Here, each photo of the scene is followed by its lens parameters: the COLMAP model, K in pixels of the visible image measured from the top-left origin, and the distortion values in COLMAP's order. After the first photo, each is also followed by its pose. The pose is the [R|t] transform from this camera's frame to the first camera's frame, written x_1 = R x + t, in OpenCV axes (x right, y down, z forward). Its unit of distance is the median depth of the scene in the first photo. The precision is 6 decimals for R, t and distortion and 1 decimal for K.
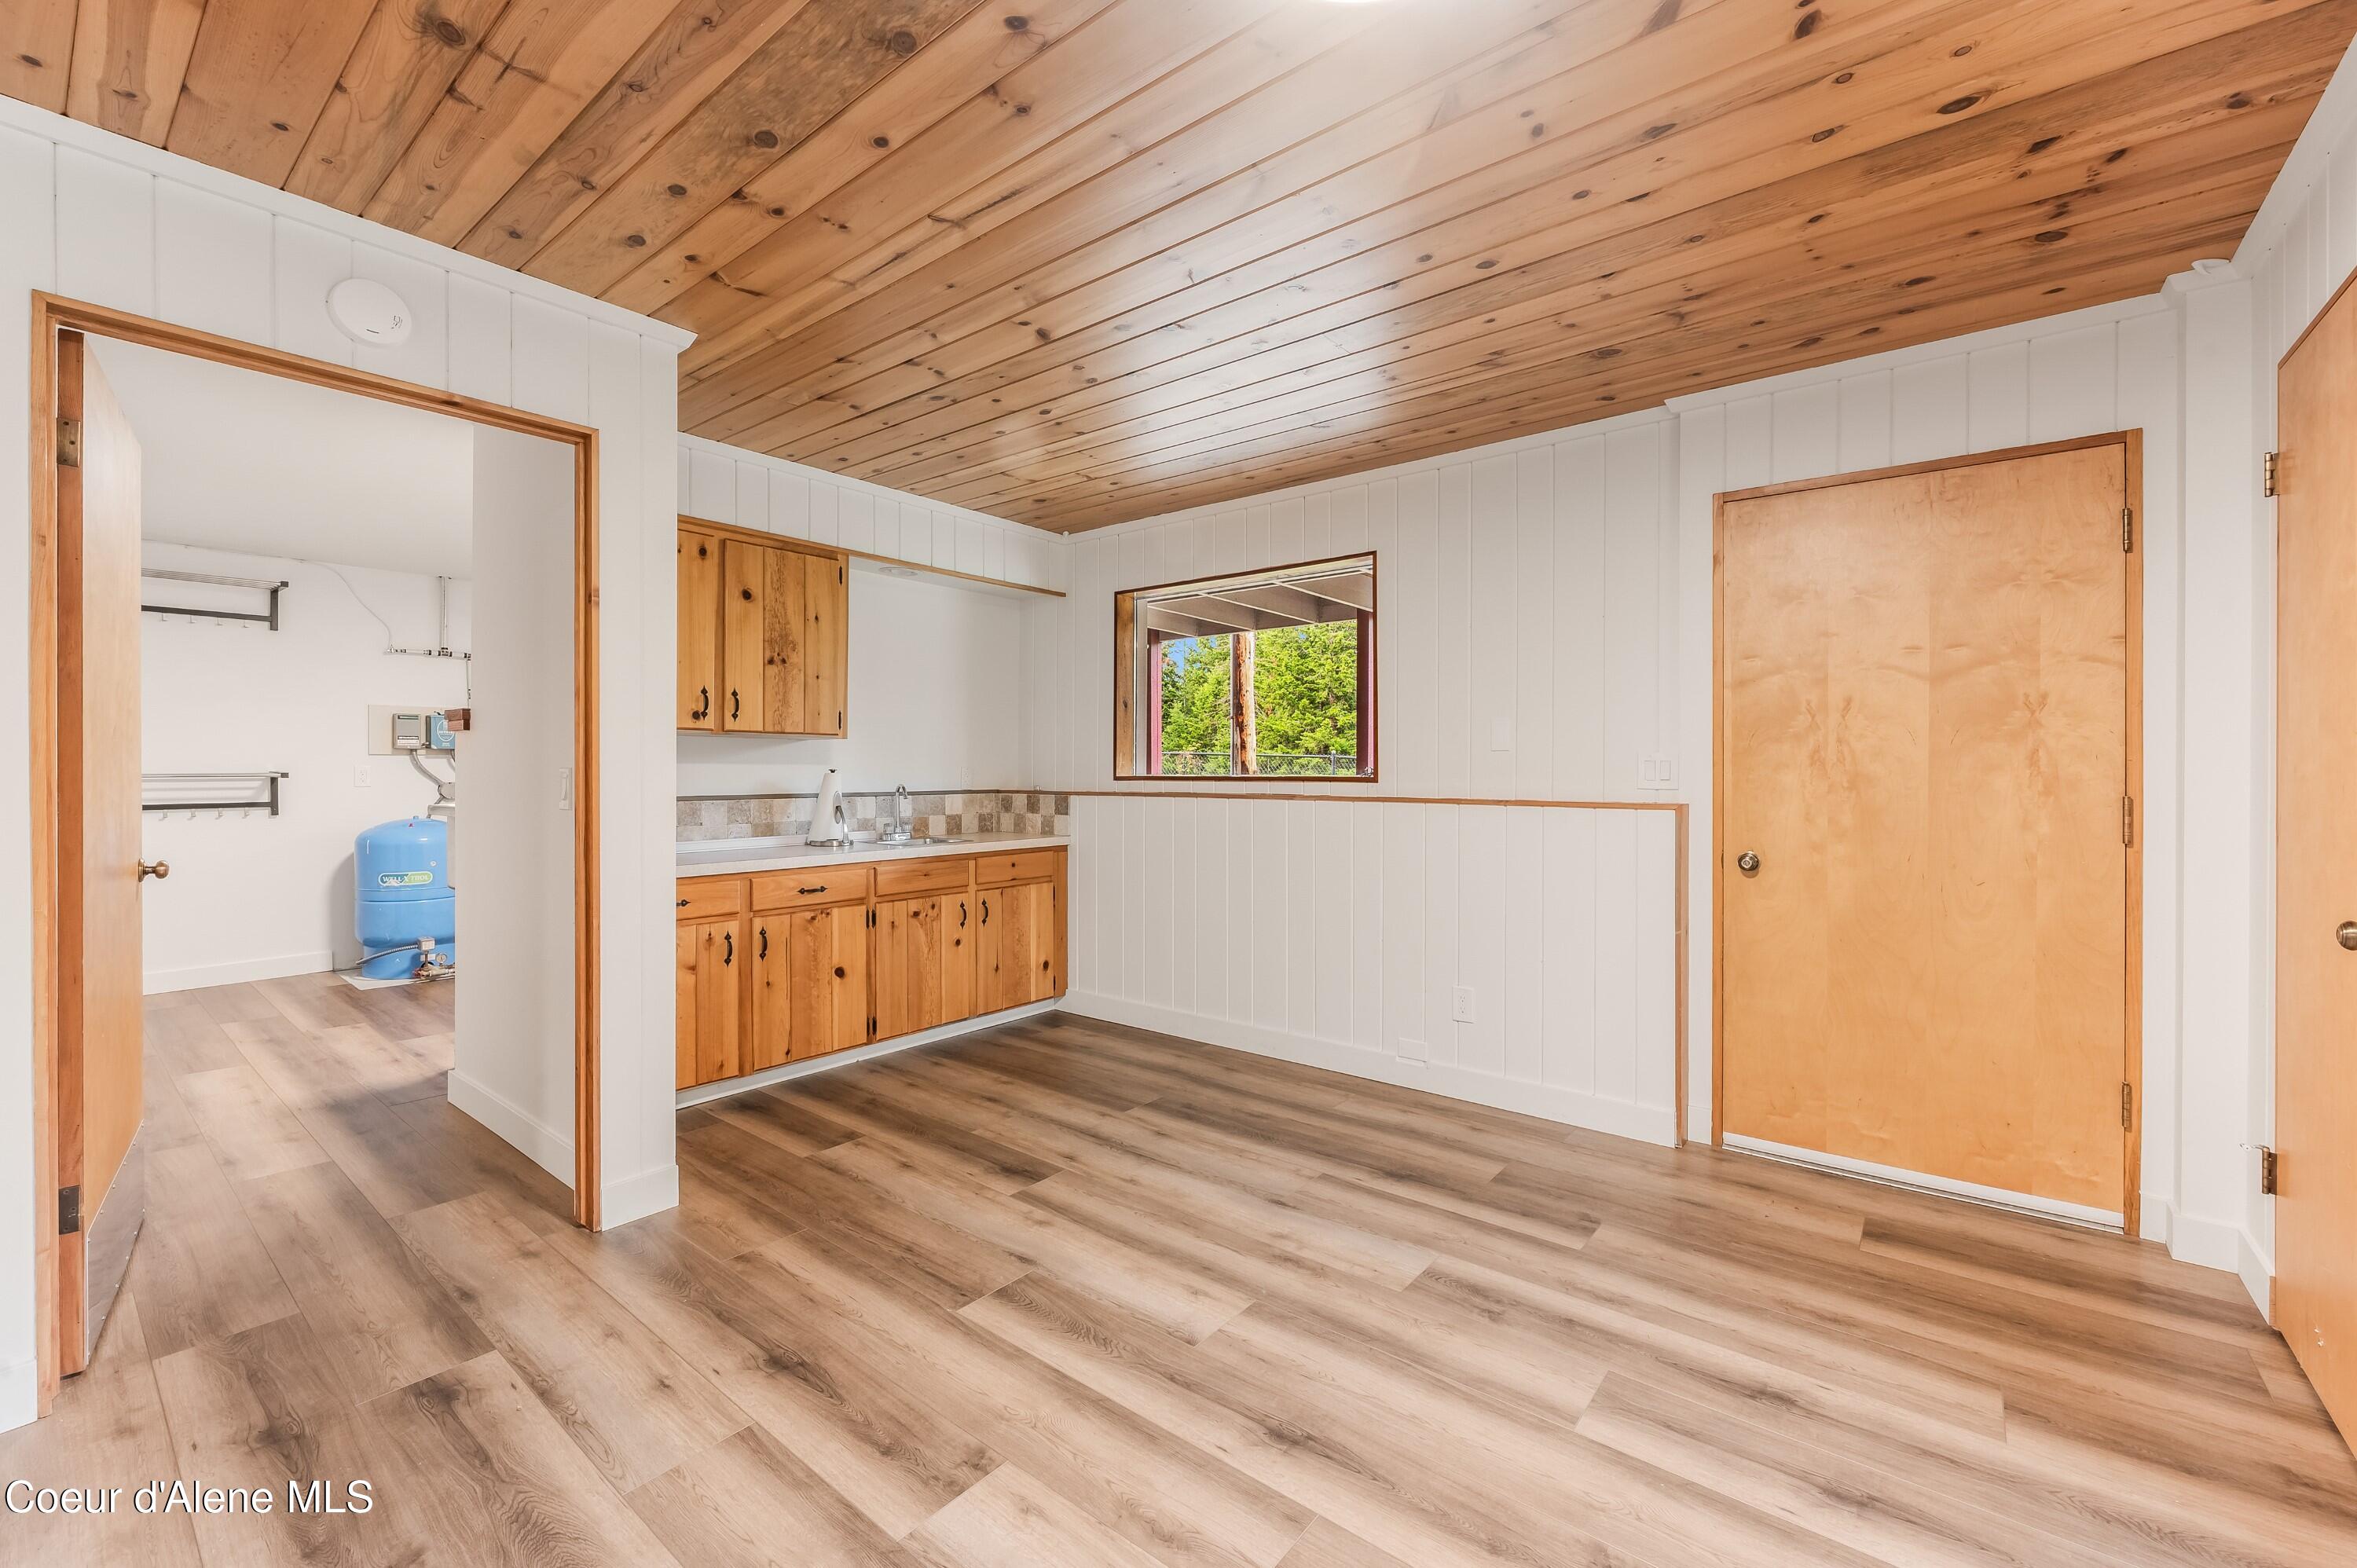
lens RADIAL K [[952.3, 0, 1178.0], [0, 952.3, 773.6], [0, 0, 1]] dist [-0.004546, 0.000136]
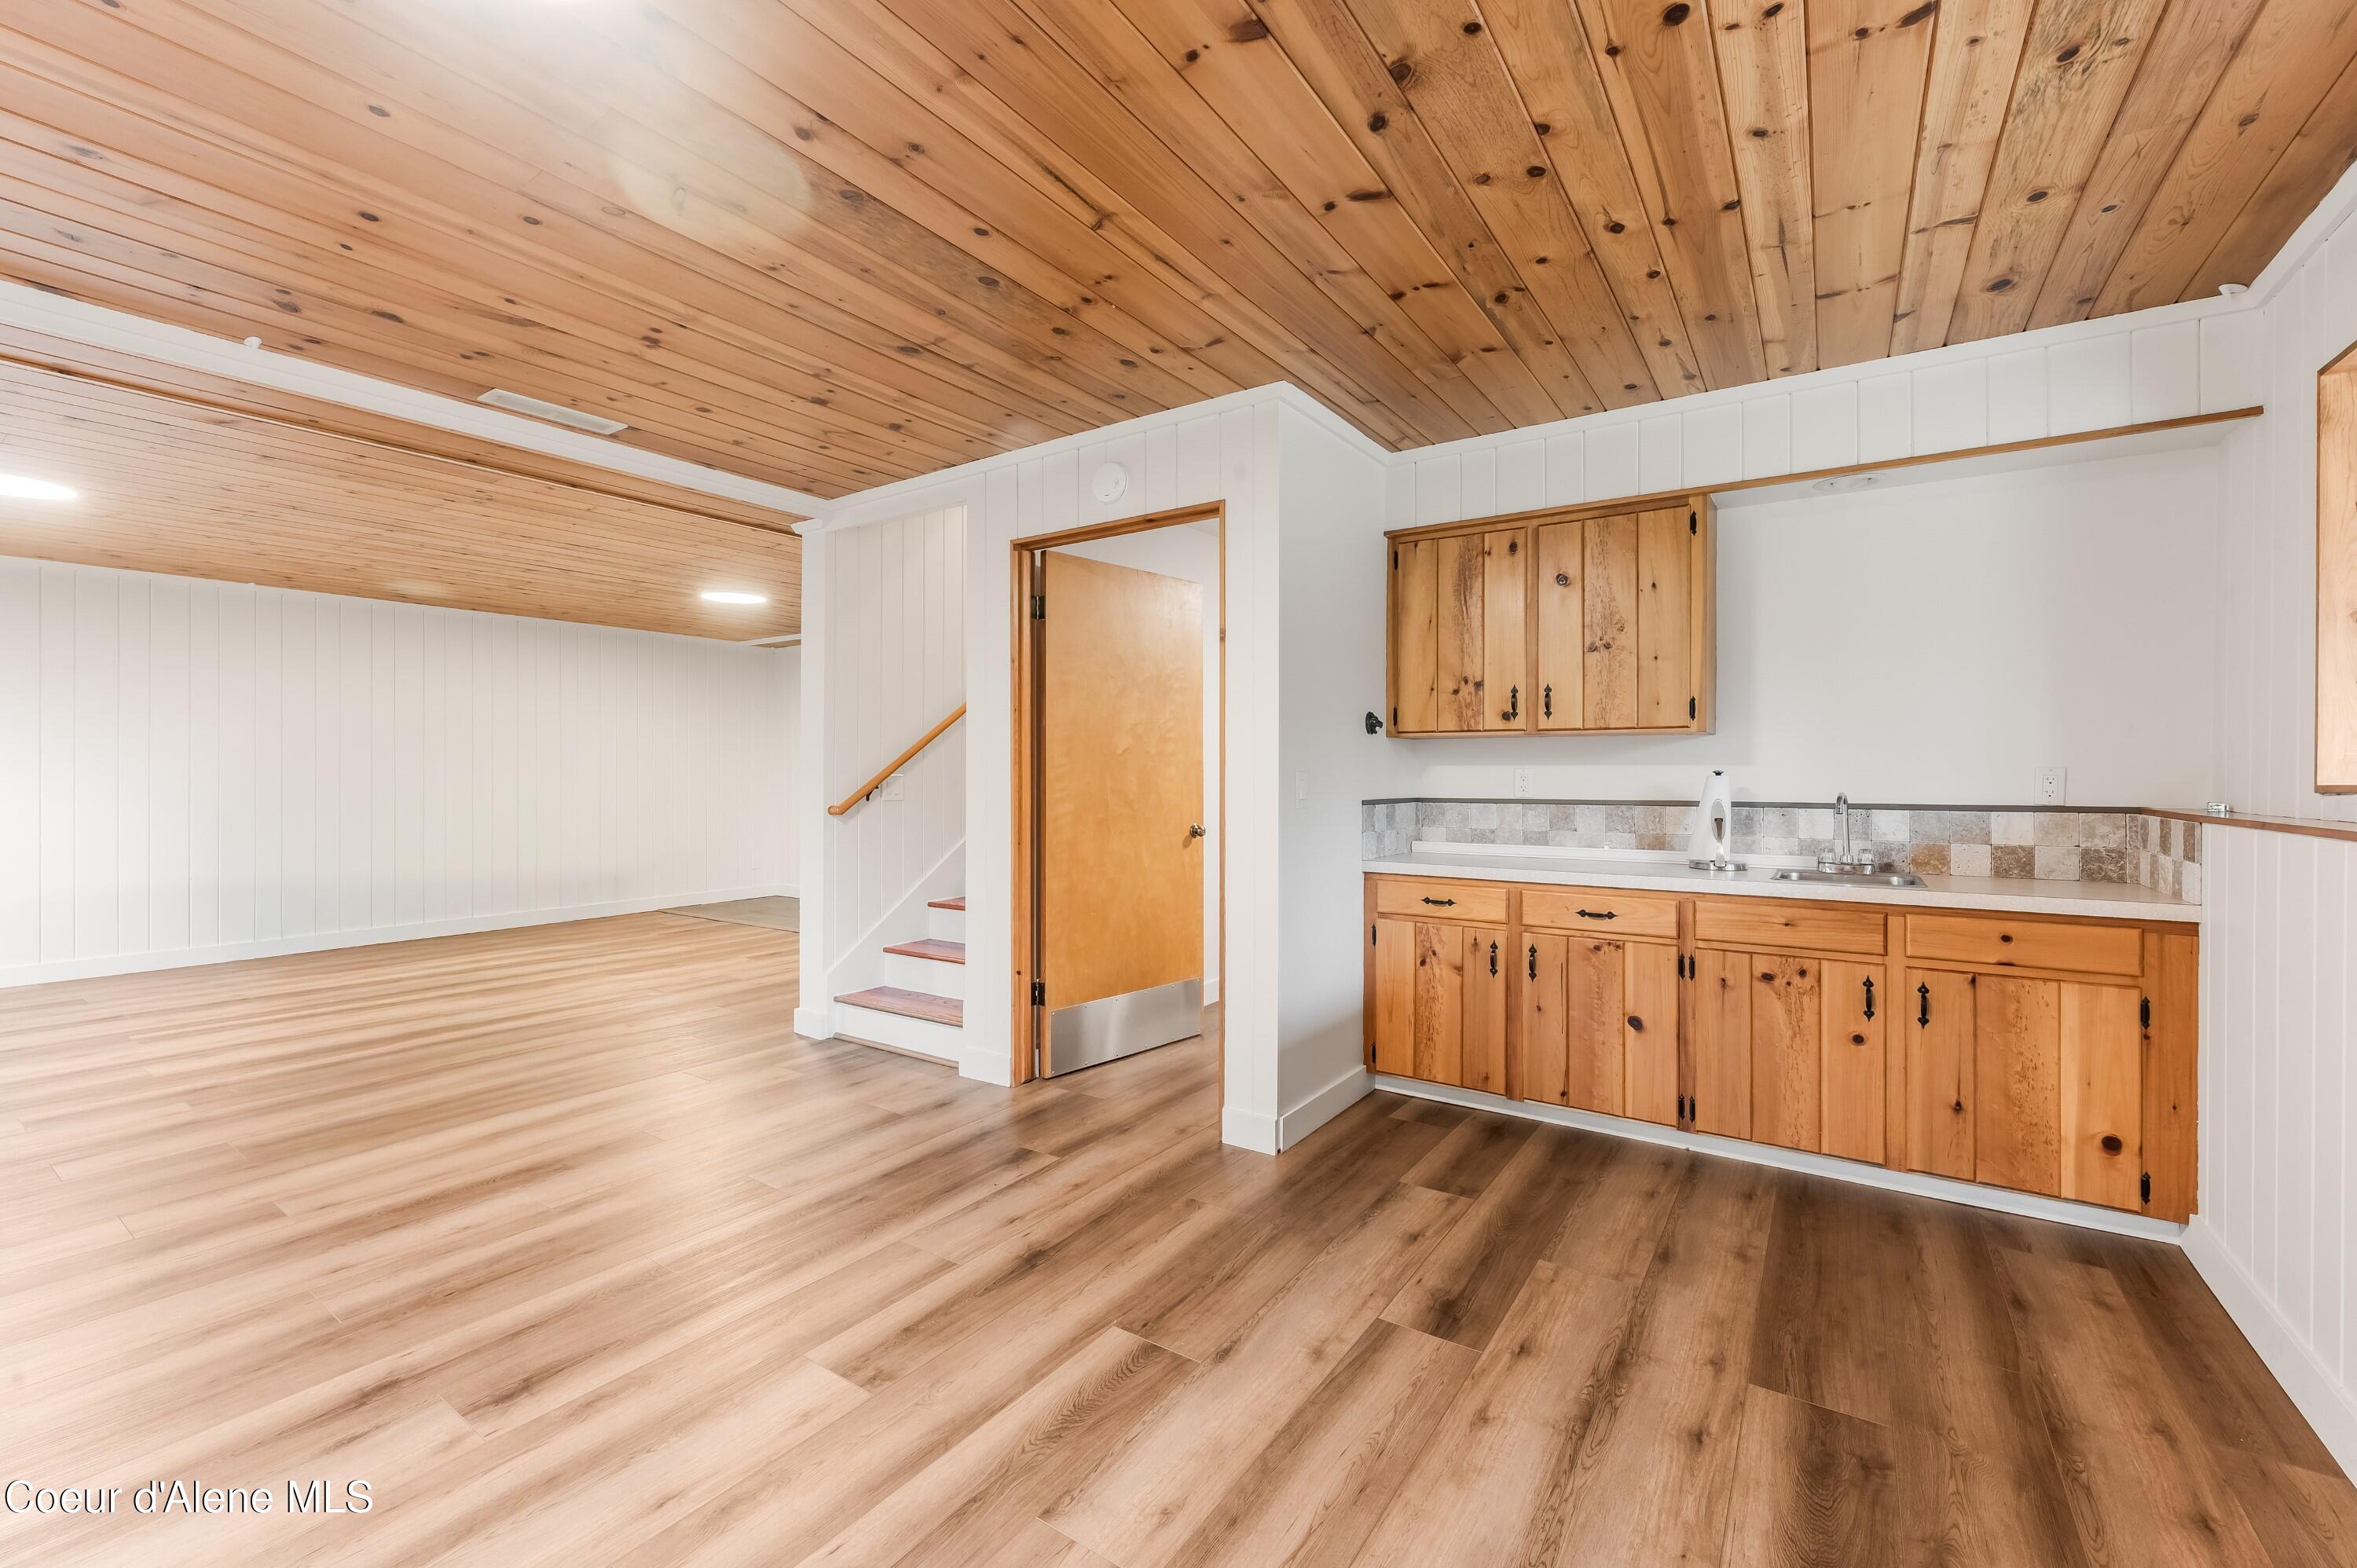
lens RADIAL K [[952.3, 0, 1178.0], [0, 952.3, 773.6], [0, 0, 1]] dist [-0.004546, 0.000136]
pose [[0.087507, -0.000081, -0.996164, 0.434541], [-0.003753, 0.999993, -0.000411, -0.000536], [0.996157, 0.003775, 0.087506, 0.571736]]
